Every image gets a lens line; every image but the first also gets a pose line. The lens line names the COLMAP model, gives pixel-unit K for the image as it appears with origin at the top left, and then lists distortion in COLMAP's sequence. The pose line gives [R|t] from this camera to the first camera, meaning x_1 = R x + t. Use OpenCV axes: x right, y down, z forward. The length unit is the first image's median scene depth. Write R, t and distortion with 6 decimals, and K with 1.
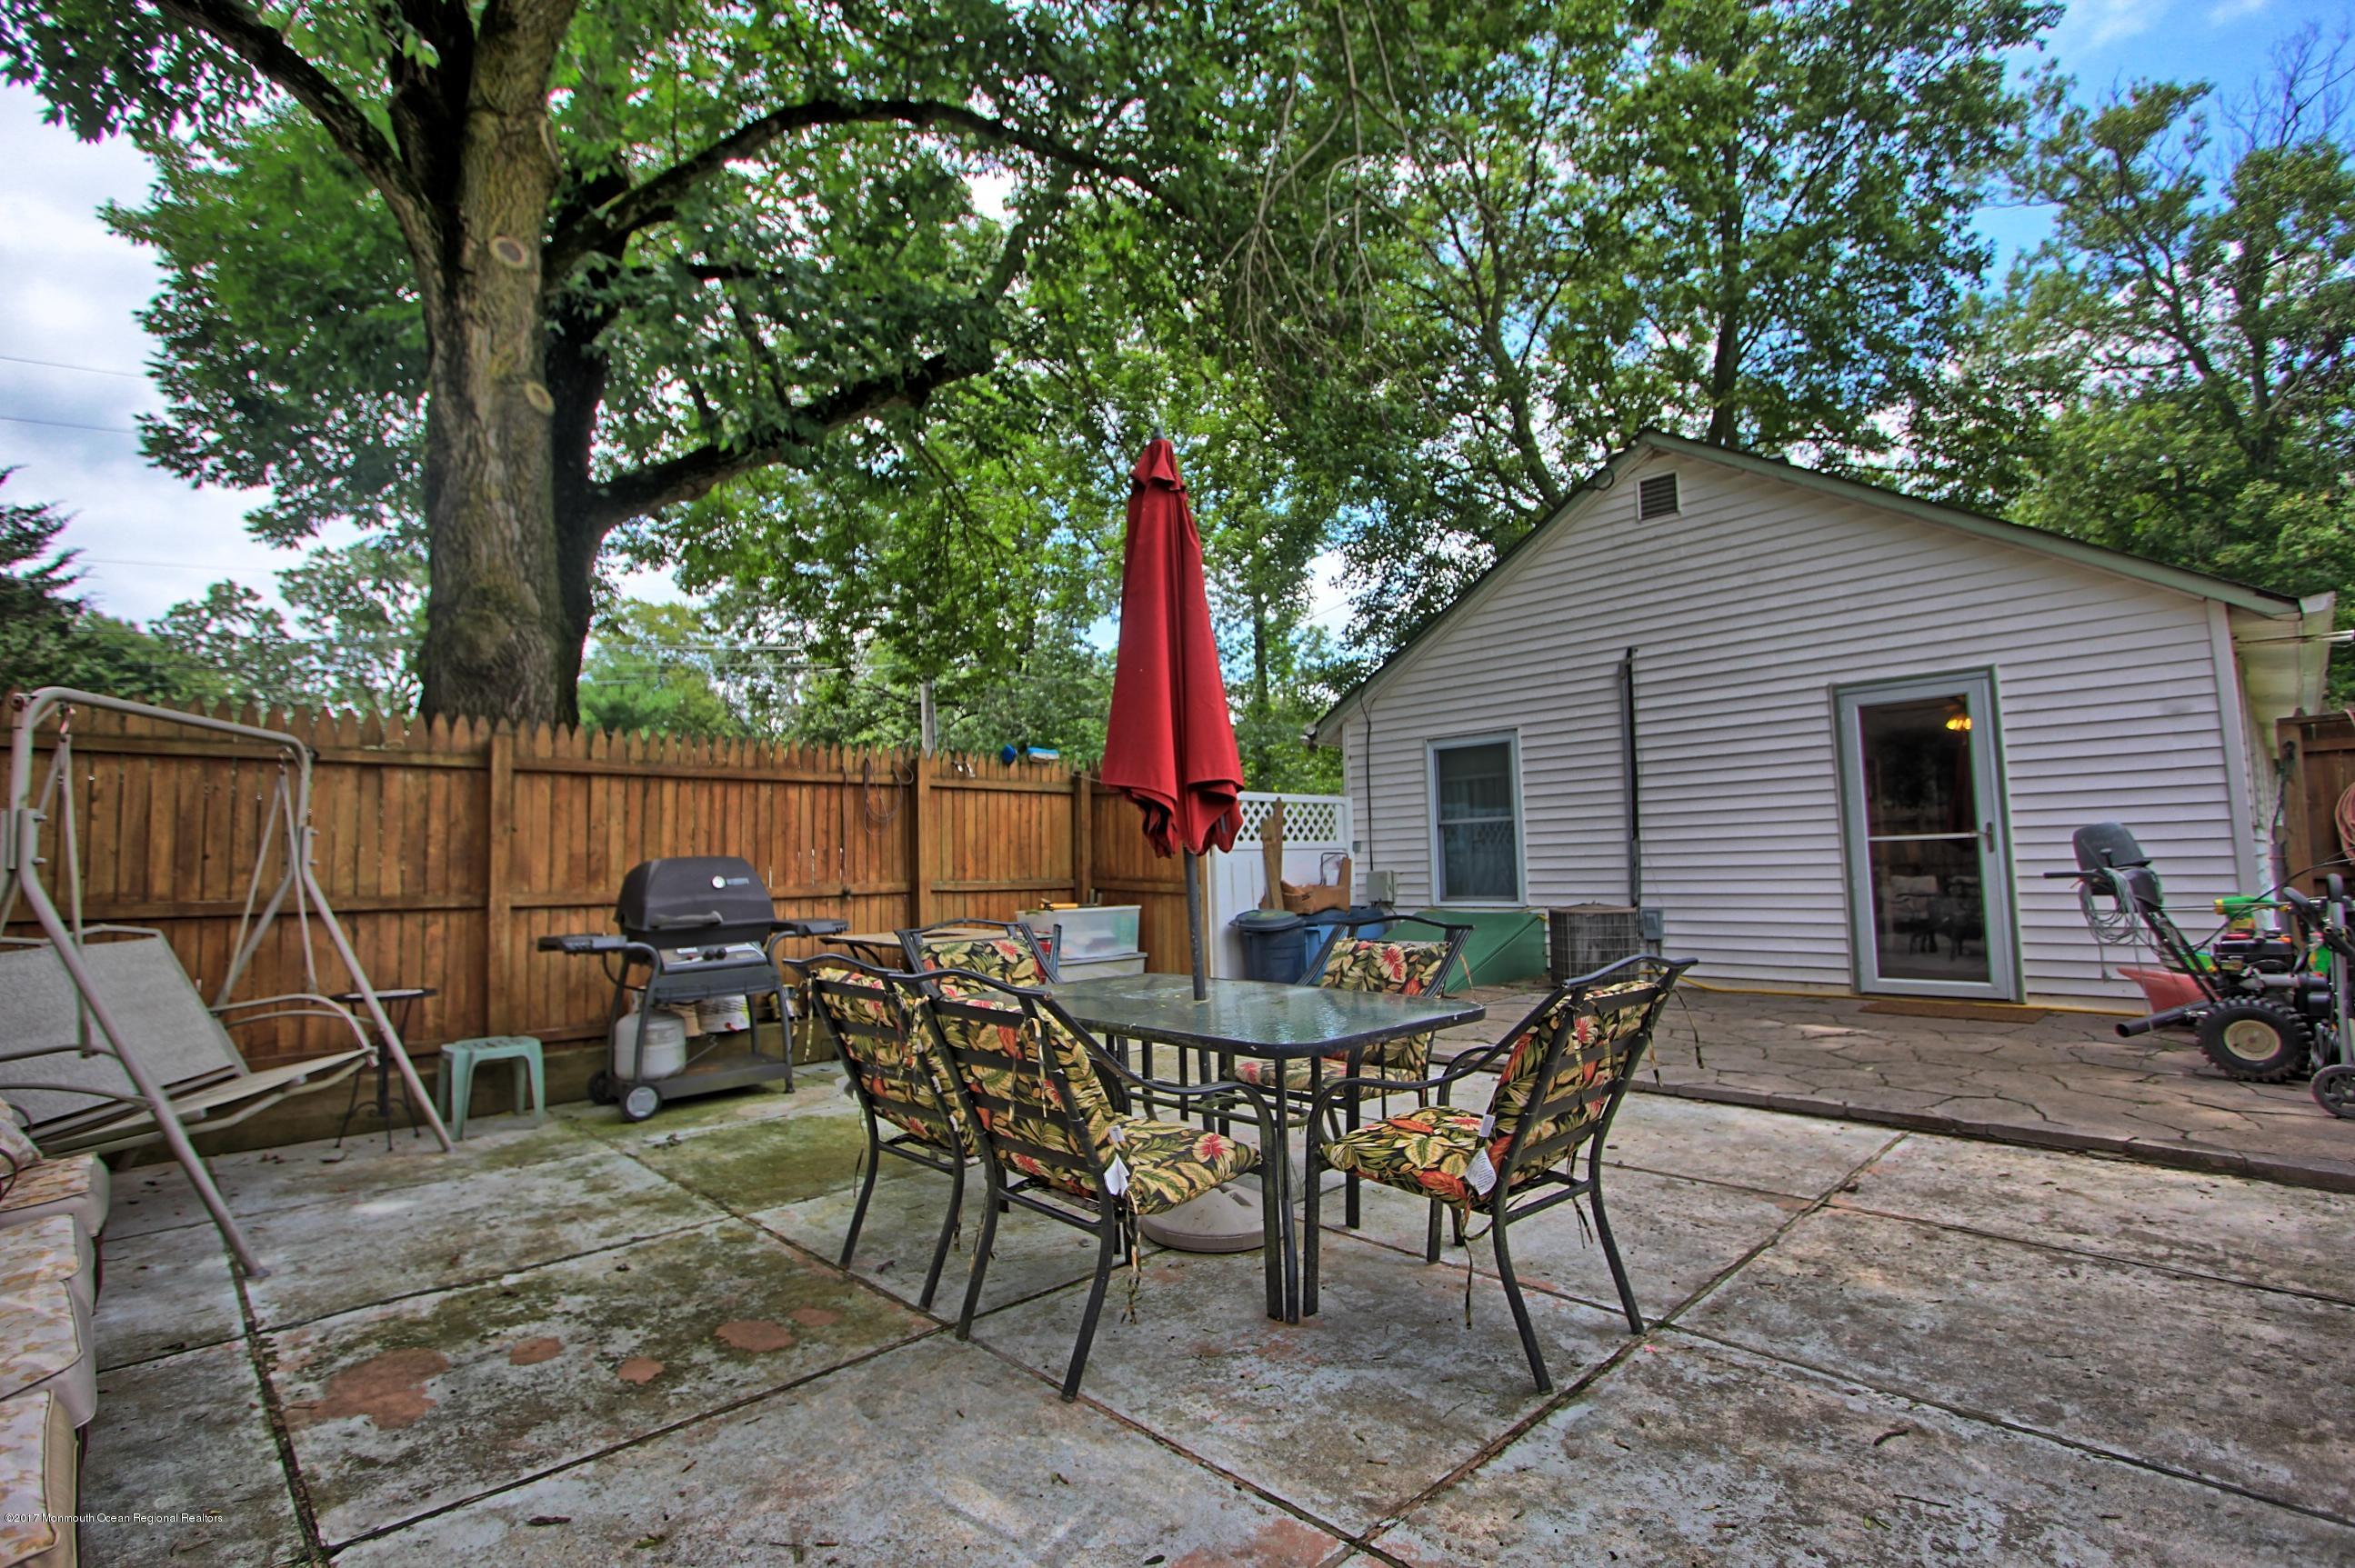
lens RADIAL K [[1093.5, 0, 1177.1], [0, 1093.5, 776.3], [0, 0, 1]] dist [0.001693, 0.000339]
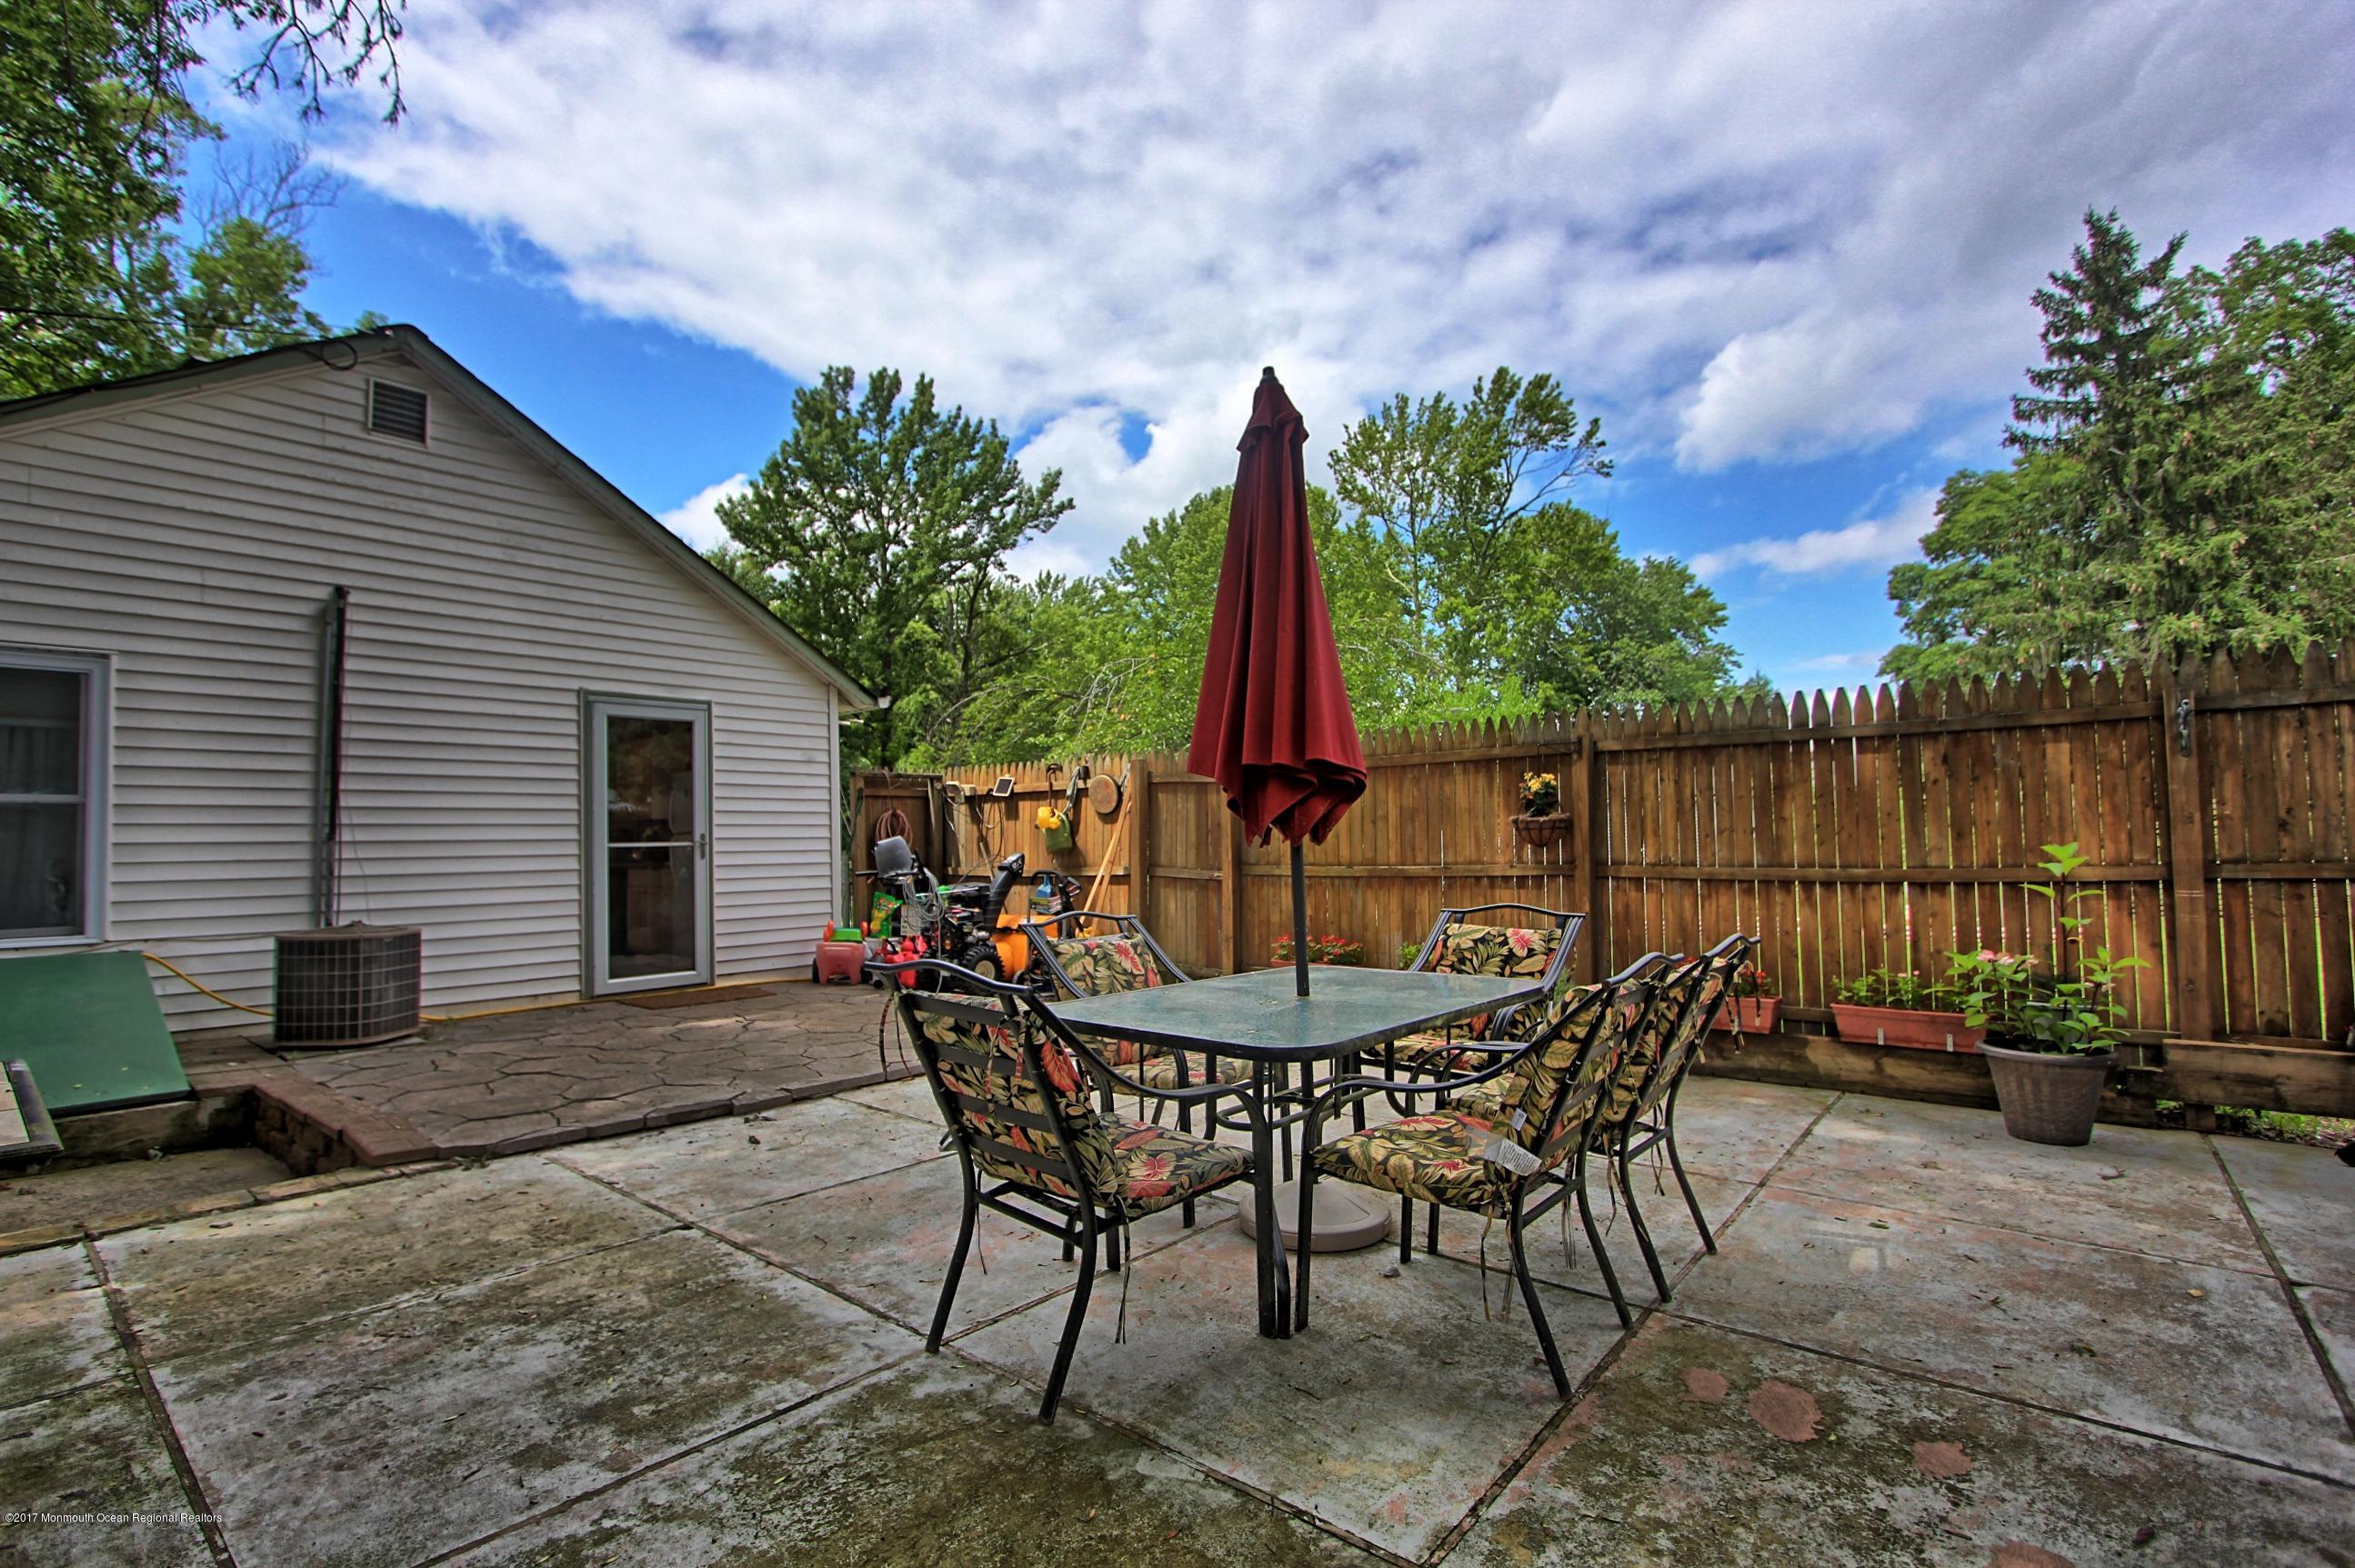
lens RADIAL K [[1082.6, 0, 1168.5], [0, 1082.6, 793.2], [0, 0, 1]] dist [-0.023752, 0.004203]
pose [[-0.104016, 0.070884, 0.992046, -0.456055], [-0.063023, 0.994983, -0.077702, 0.056908], [-0.992577, -0.070604, -0.099027, 0.616251]]
